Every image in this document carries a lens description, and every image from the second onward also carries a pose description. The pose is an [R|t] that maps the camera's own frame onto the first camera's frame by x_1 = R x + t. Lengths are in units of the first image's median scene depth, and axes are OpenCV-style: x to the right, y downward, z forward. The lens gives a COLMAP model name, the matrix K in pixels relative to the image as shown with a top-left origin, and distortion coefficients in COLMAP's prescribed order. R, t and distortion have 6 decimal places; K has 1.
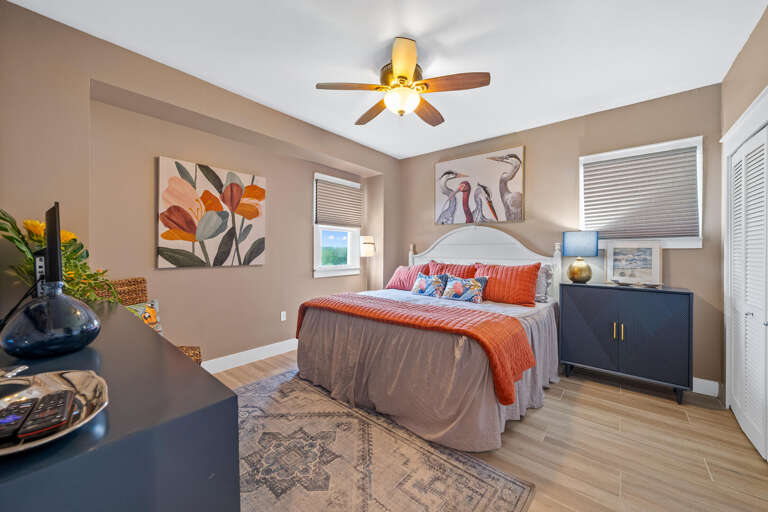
lens RADIAL K [[283.1, 0, 384.0], [0, 283.1, 256.0], [0, 0, 1]] dist [-0.000722, -0.000049]
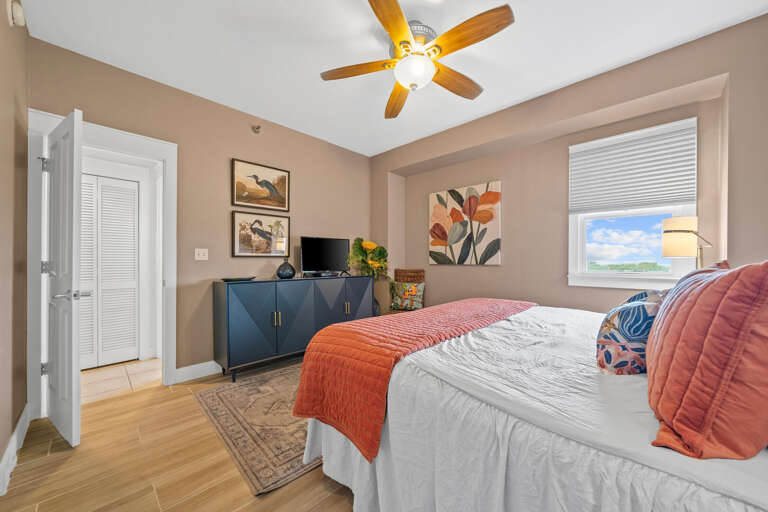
lens RADIAL K [[283.7, 0, 384.5], [0, 283.7, 262.7], [0, 0, 1]] dist [0.000115, 0.000016]
pose [[-0.056653, 0.002568, -0.998391, 0.716829], [-0.019429, 0.999804, 0.003674, 0.030286], [0.998205, 0.019605, -0.056592, 0.729075]]
